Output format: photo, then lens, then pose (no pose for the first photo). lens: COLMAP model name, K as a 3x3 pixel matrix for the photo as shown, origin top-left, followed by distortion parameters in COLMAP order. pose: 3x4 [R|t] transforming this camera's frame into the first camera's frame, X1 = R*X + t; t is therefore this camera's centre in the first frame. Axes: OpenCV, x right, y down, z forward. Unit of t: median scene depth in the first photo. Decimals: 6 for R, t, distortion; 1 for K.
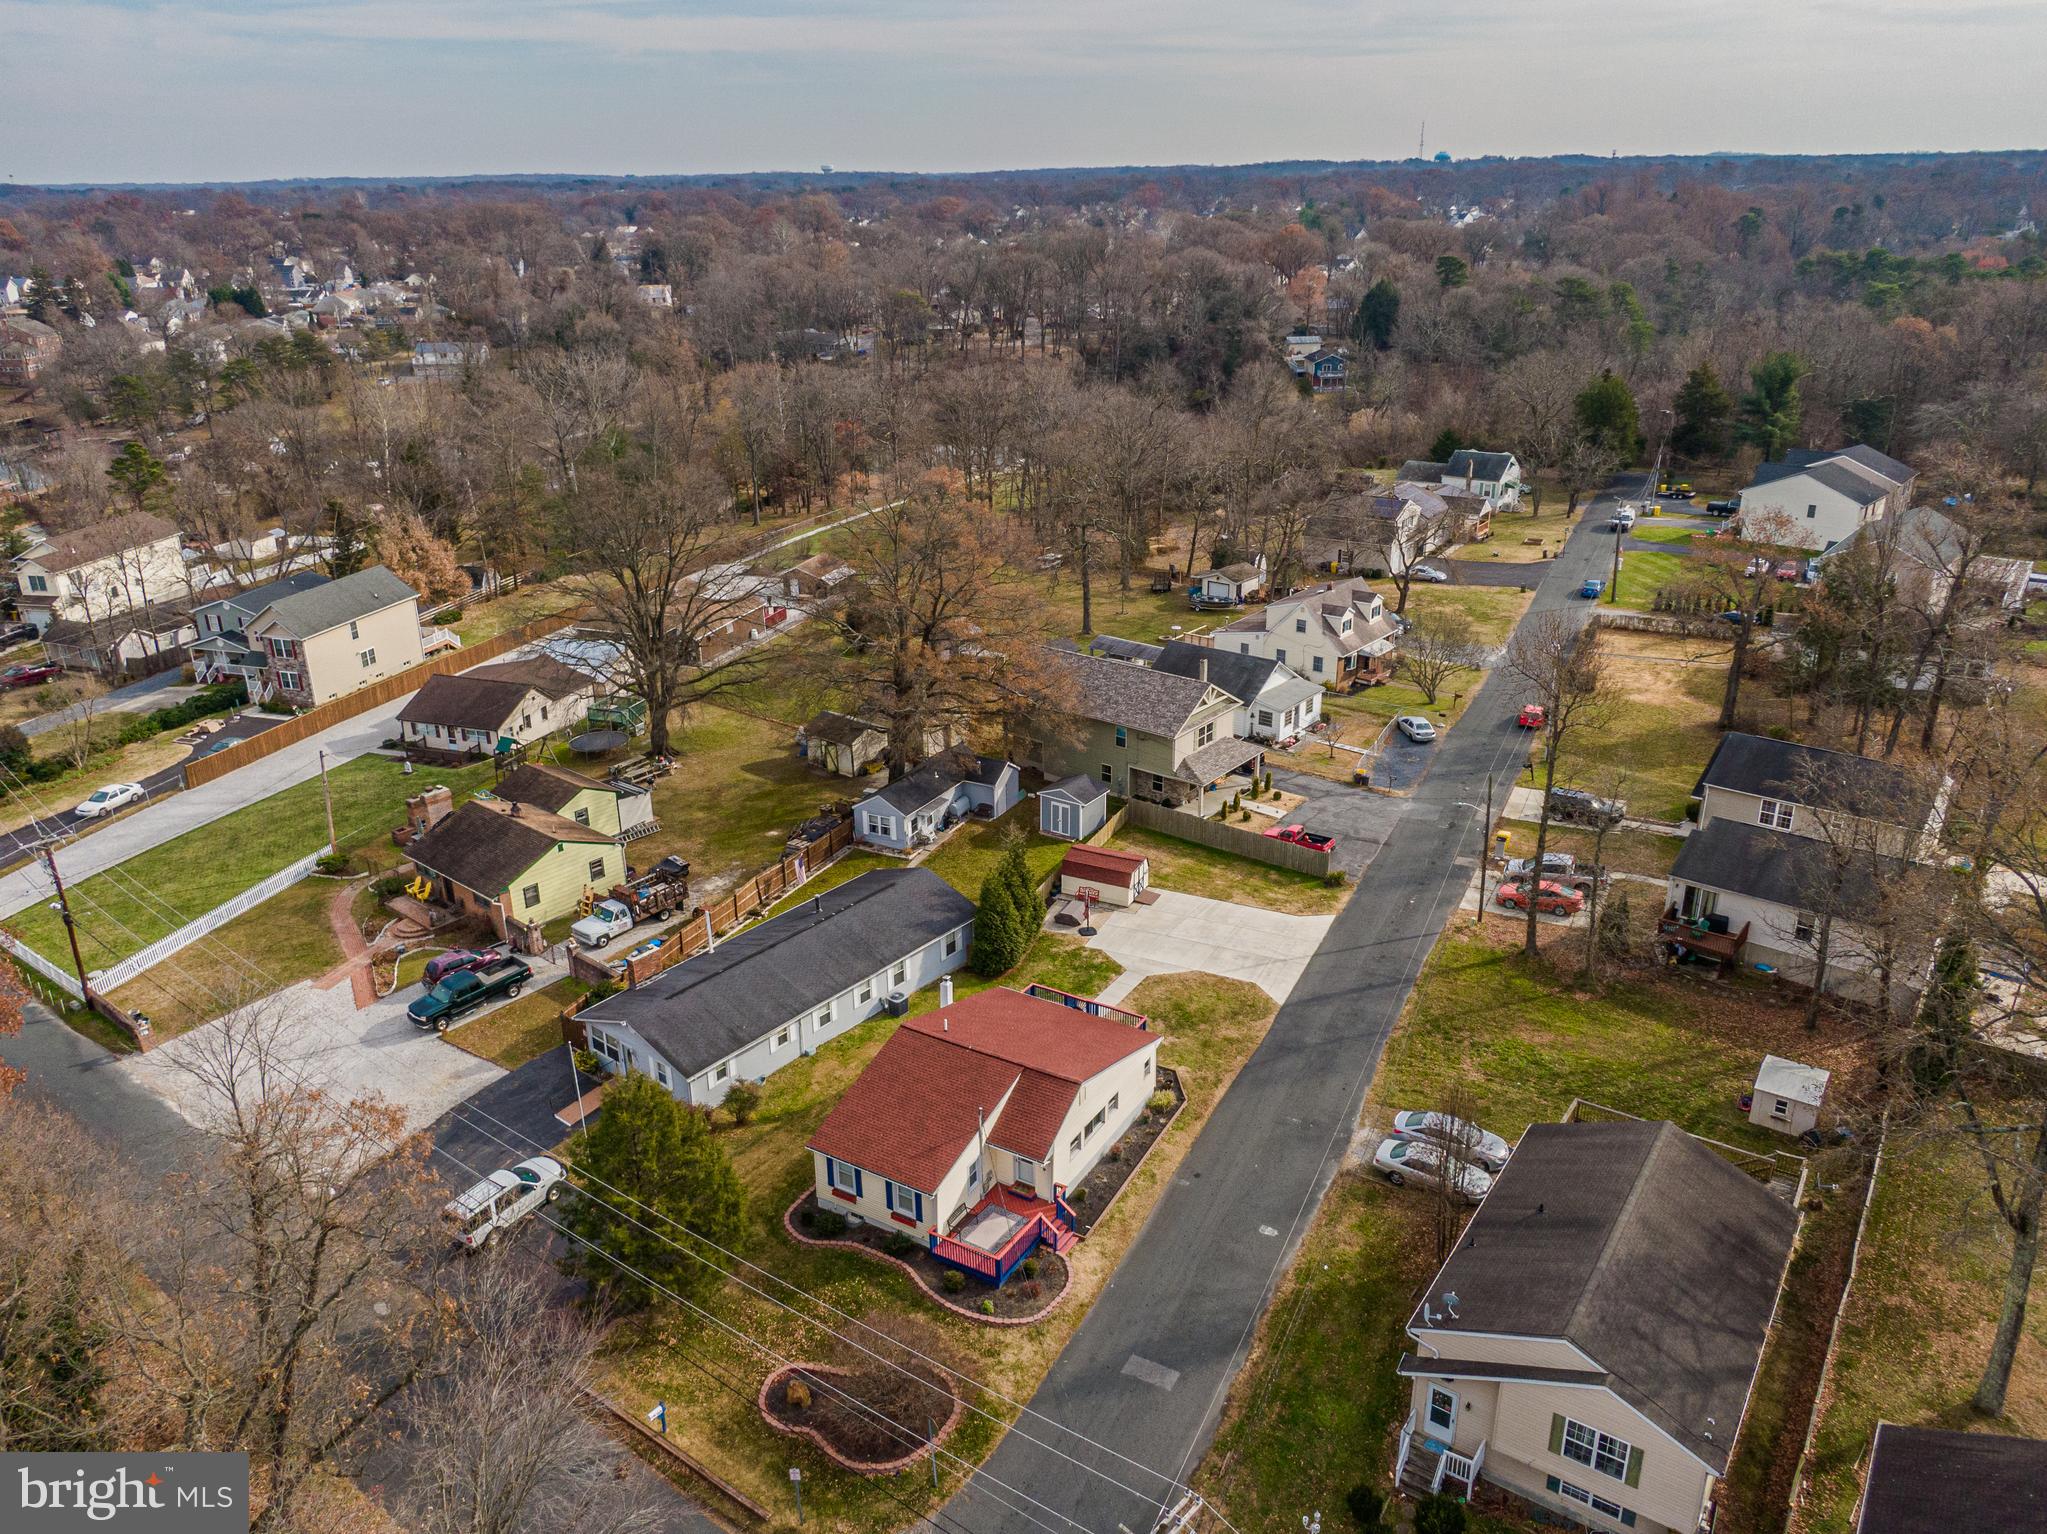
lens RADIAL K [[1455.3, 0, 1023.5], [0, 1455.3, 767.0], [0, 0, 1]] dist [-0.005105, -0.002384]
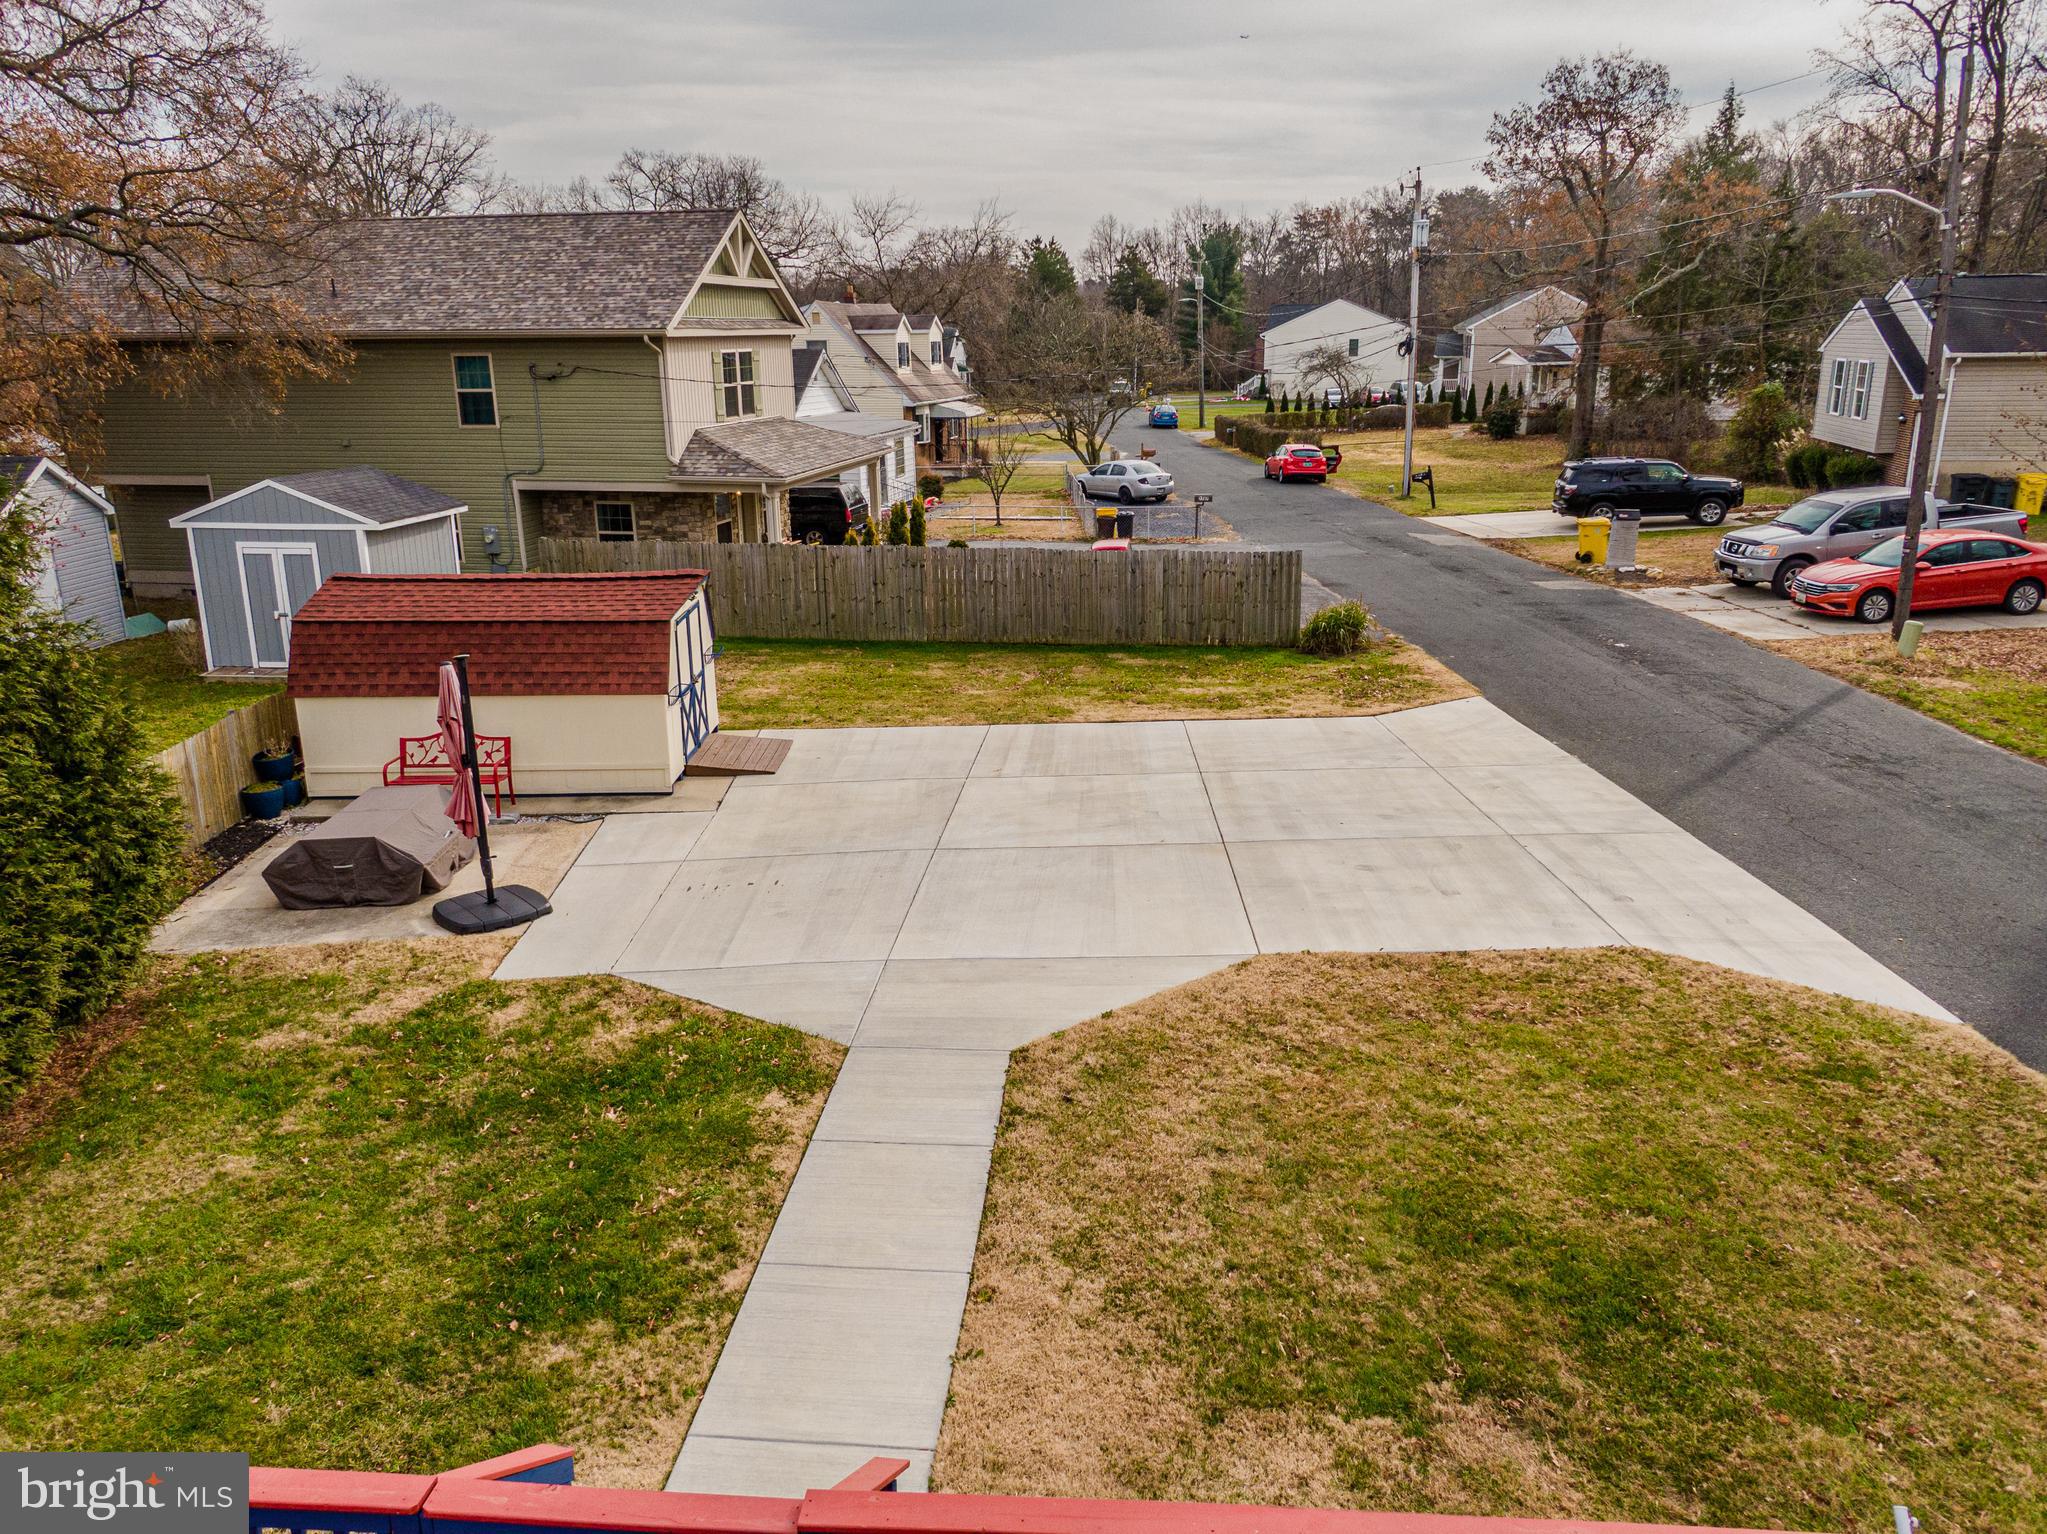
lens RADIAL K [[1455.3, 0, 1023.5], [0, 1455.3, 767.0], [0, 0, 1]] dist [-0.005105, -0.002384]
pose [[0.884484, -0.130938, 0.447821, 0.026075], [0.179538, 0.981423, -0.067645, 0.122419], [-0.430645, 0.140232, 0.891561, 0.843251]]
